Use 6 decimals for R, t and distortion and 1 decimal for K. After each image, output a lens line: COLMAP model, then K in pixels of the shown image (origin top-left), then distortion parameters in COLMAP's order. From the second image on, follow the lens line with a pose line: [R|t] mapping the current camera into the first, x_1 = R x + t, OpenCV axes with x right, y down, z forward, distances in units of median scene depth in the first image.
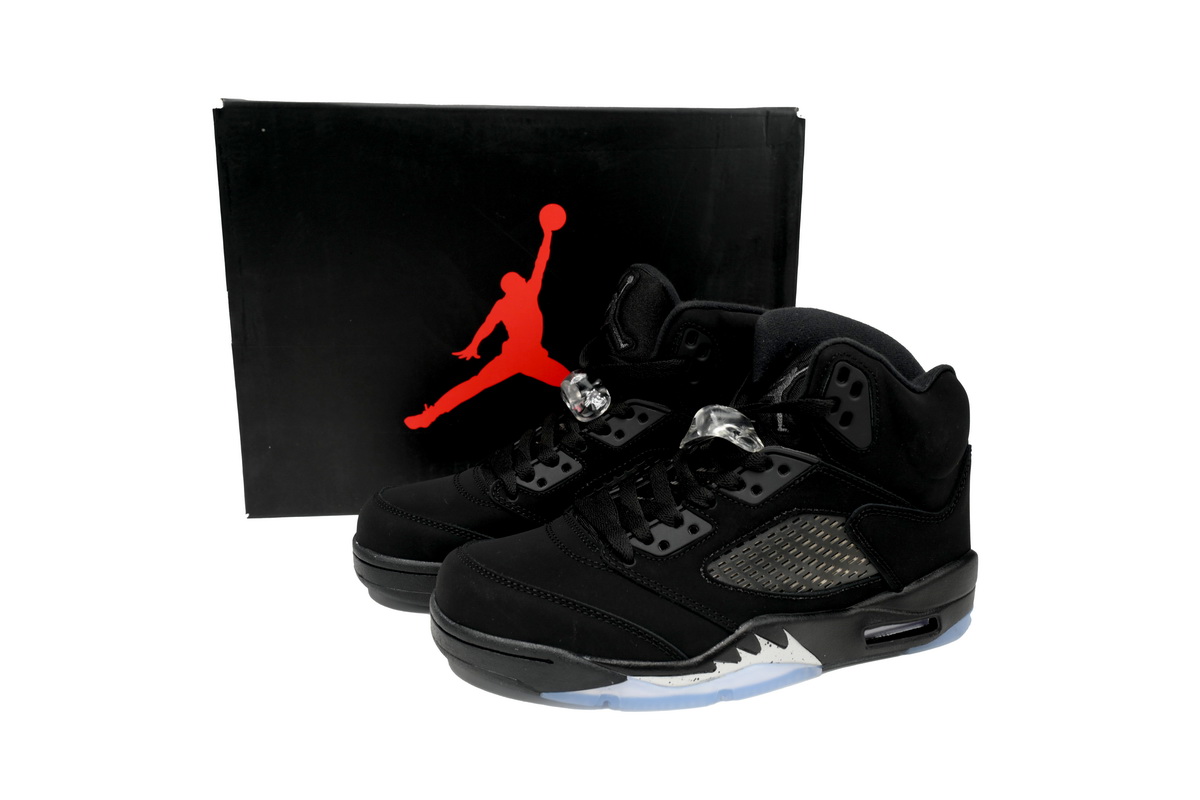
lens RADIAL K [[1002.9, 0, 599.2], [0, 1002.9, 393.8], [0, 0, 1]] dist [0.010619, 0.000481]
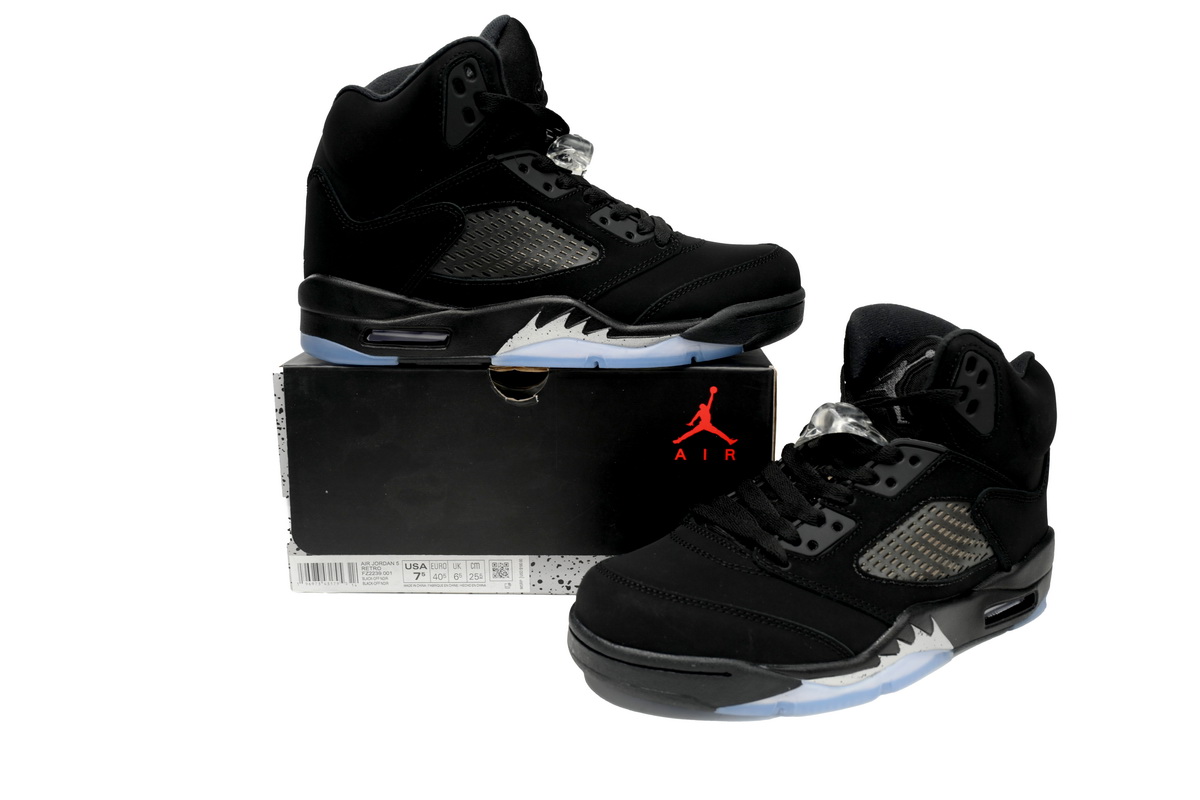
lens RADIAL K [[1002.9, 0, 601.0], [0, 1002.9, 401.3], [0, 0, 1]] dist [0.010619, 0.000481]
pose [[0.973362, -0.055286, 0.222509, -0.353053], [0.058116, 0.998291, -0.006187, 0.003408], [-0.221787, 0.018953, 0.974911, 0.077923]]
